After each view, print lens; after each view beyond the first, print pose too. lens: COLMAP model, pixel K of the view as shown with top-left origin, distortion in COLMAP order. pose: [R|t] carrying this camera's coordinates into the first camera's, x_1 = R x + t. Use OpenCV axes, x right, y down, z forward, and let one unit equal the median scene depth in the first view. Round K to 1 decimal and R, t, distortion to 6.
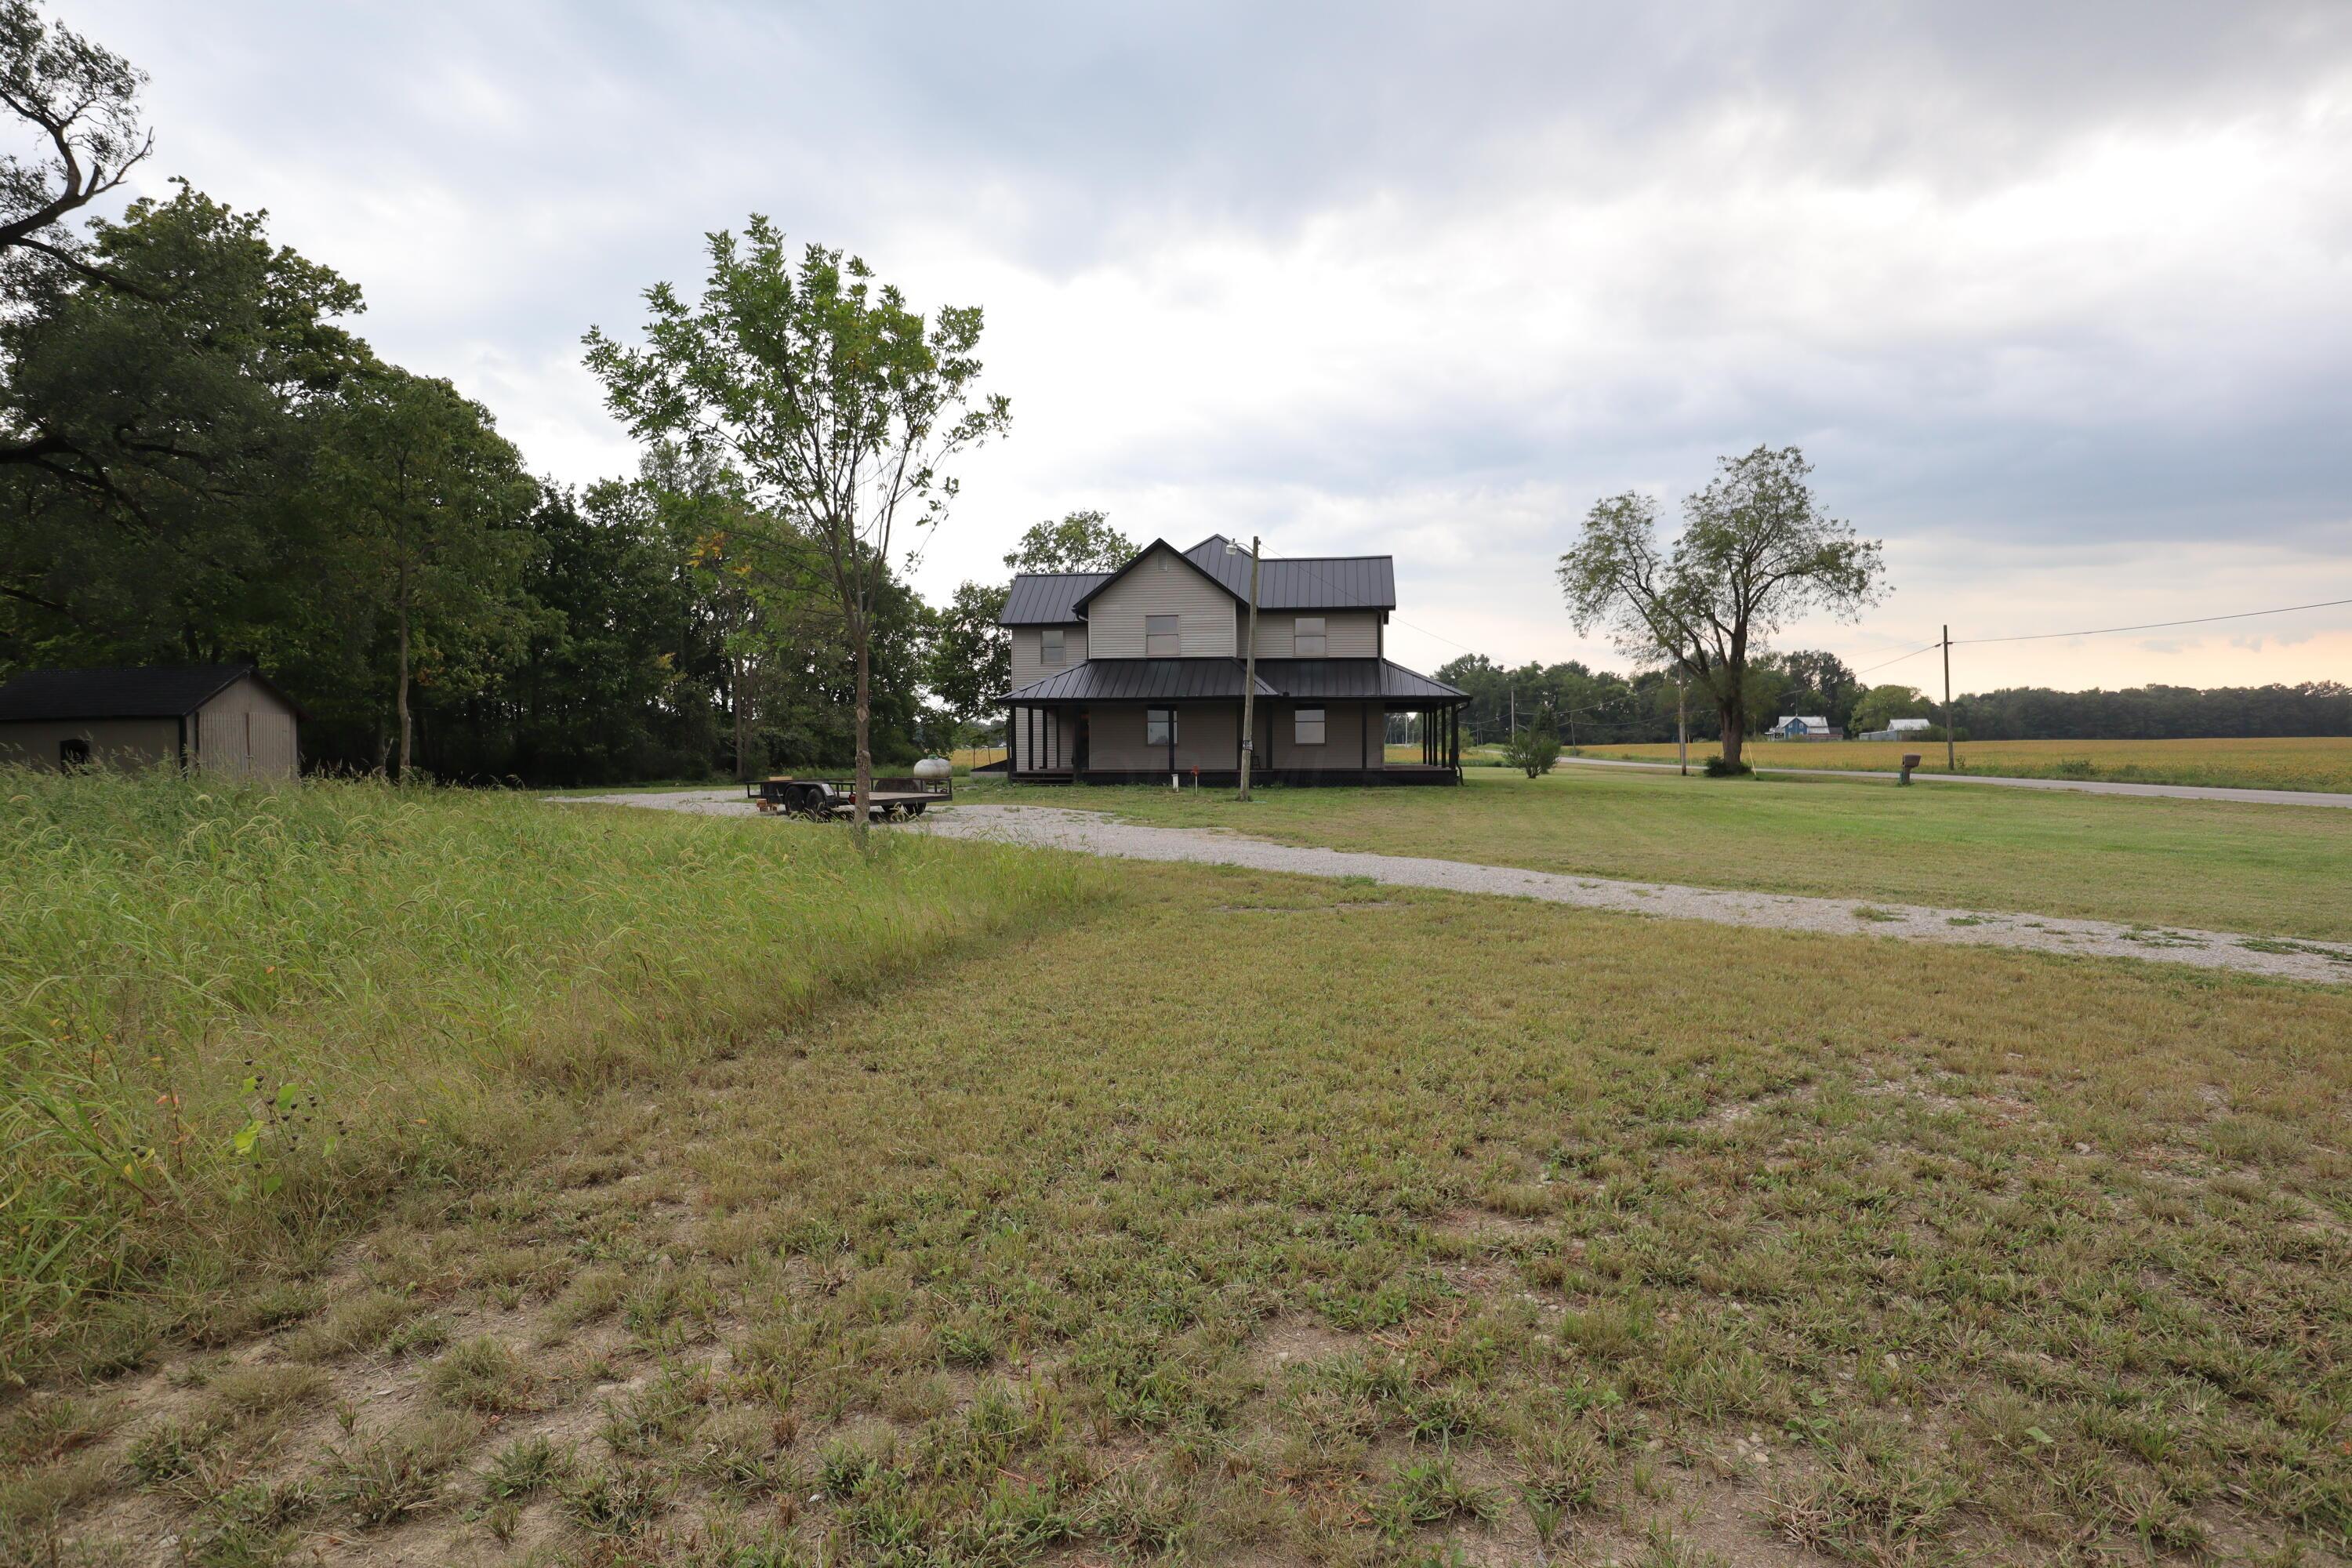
lens RADIAL K [[1189.3, 0, 1176.0], [0, 1189.3, 784.0], [0, 0, 1]] dist [-0.021103, -0.000450]
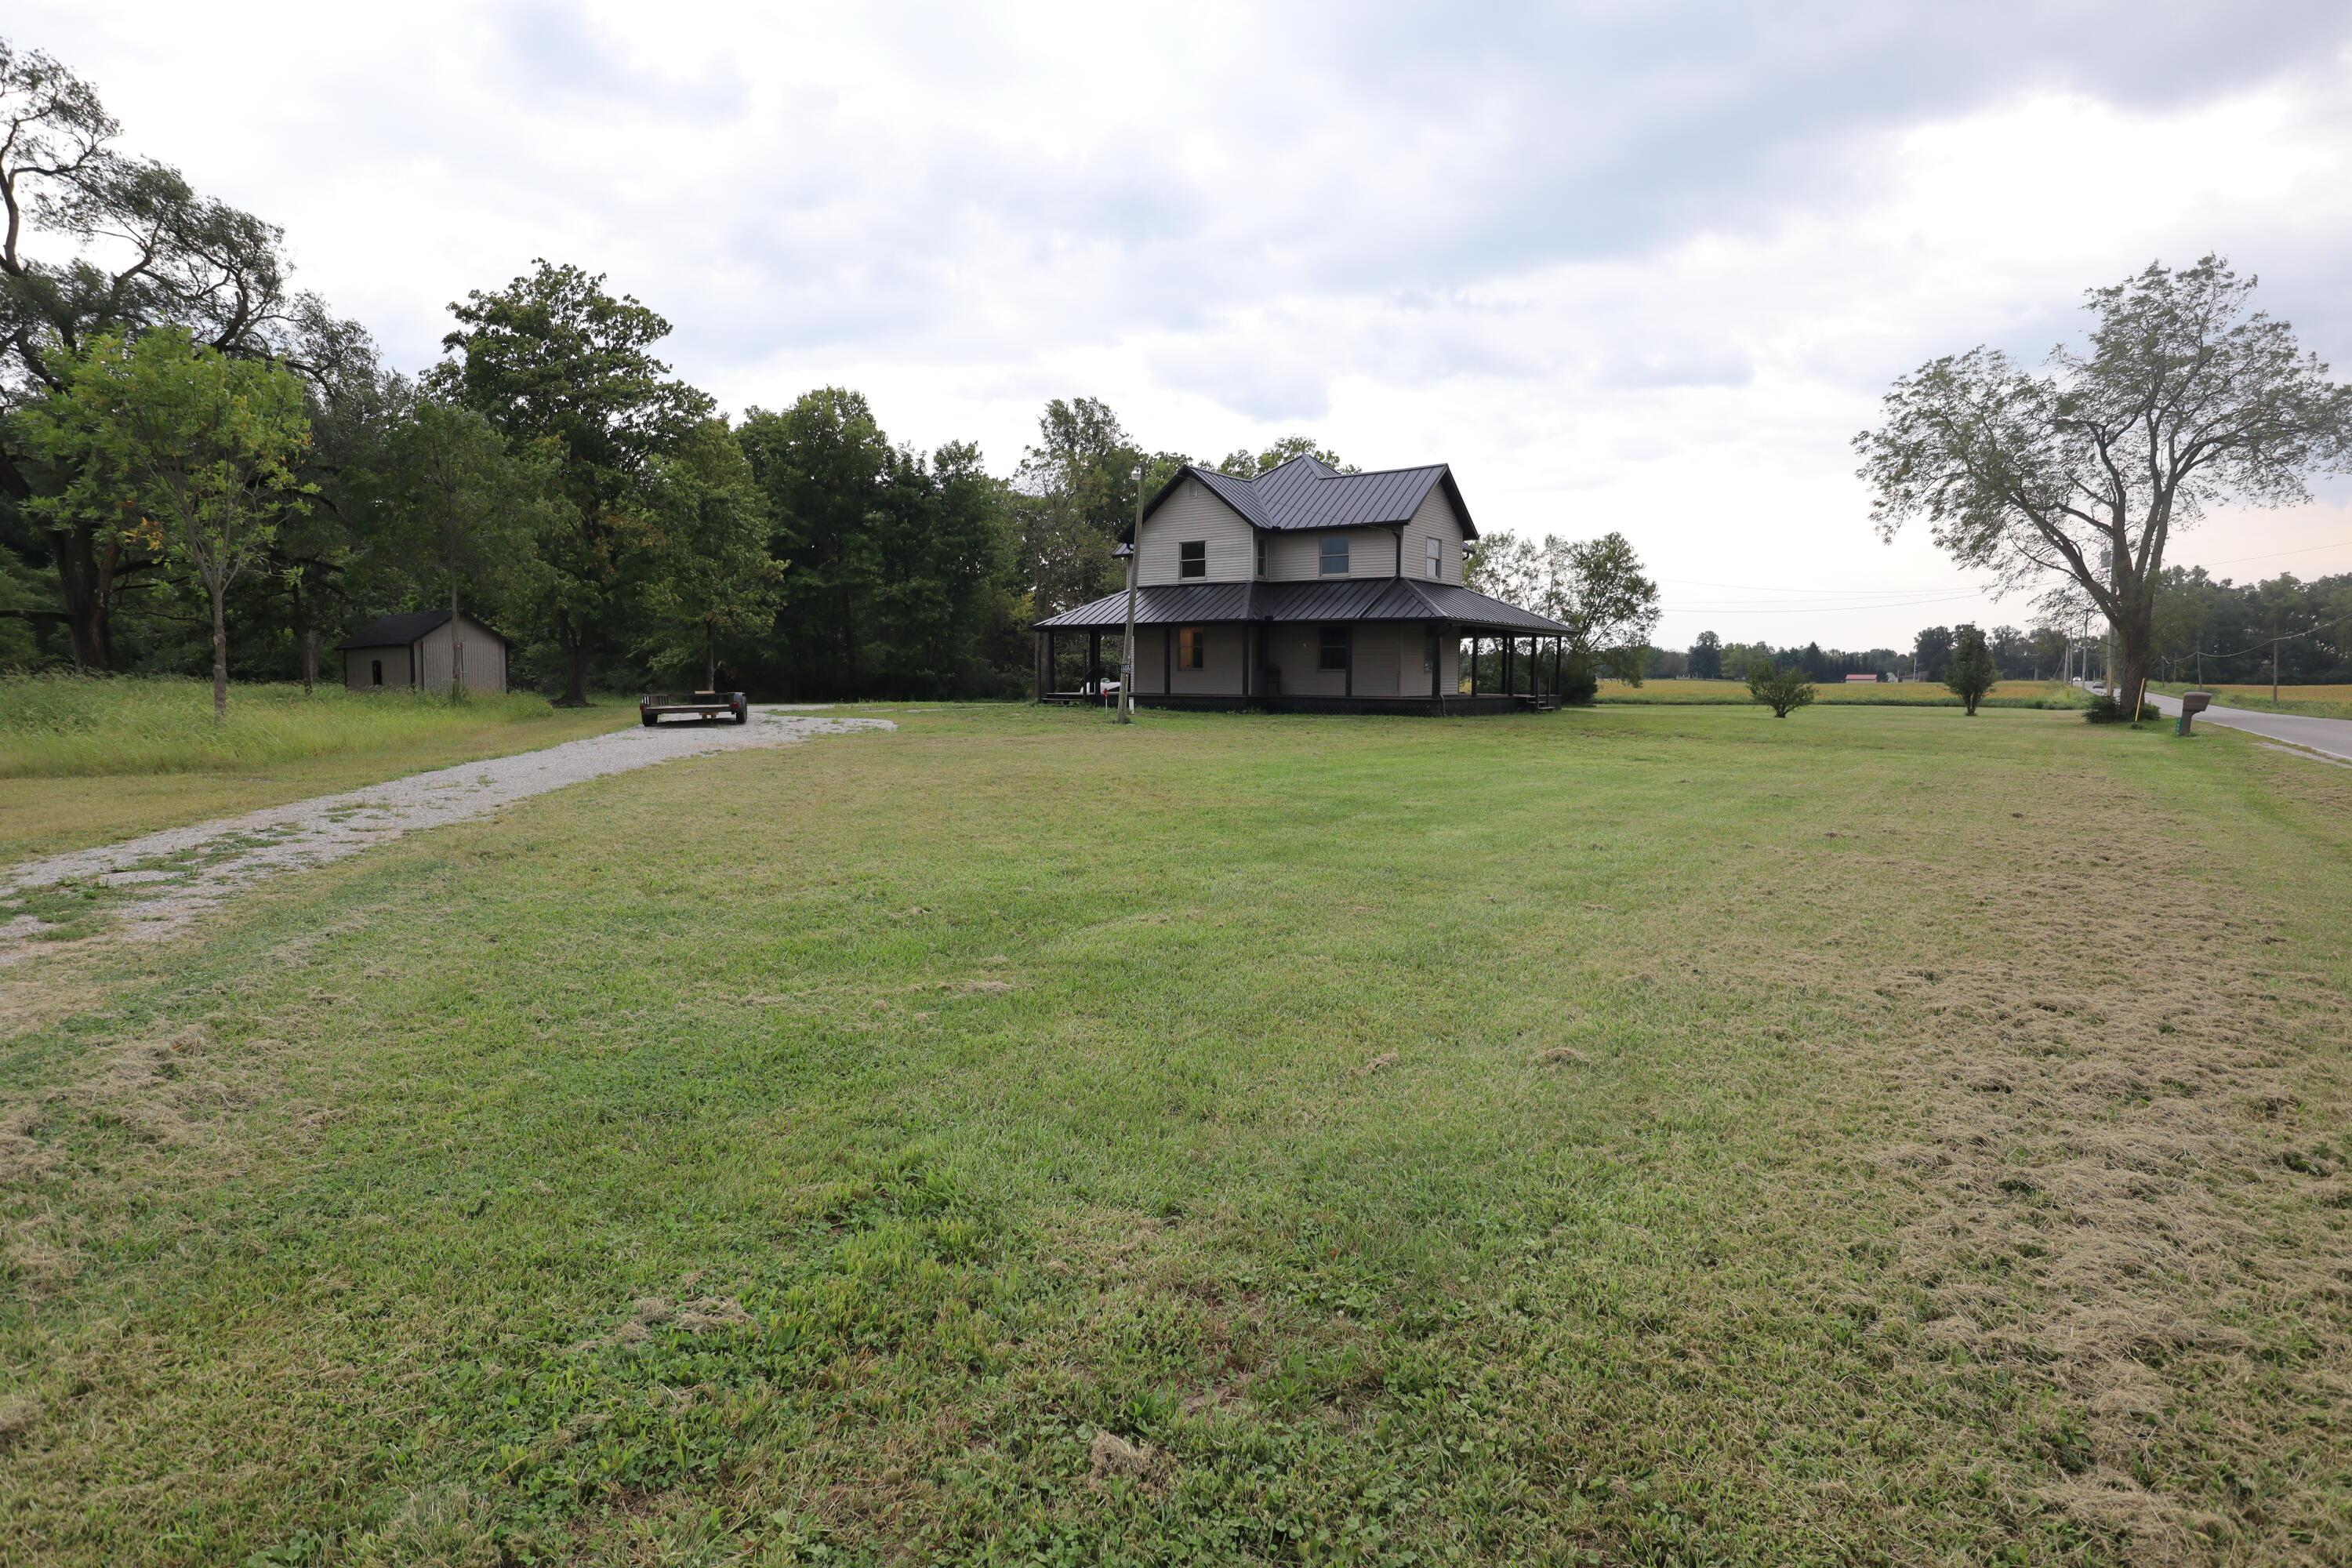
lens RADIAL K [[1189.3, 0, 1176.0], [0, 1189.3, 784.0], [0, 0, 1]] dist [-0.021103, -0.000450]
pose [[0.867713, 0.053021, -0.494229, 0.446208], [-0.024931, 0.997686, 0.063262, -0.000610], [0.496439, -0.042571, 0.867027, 0.103452]]
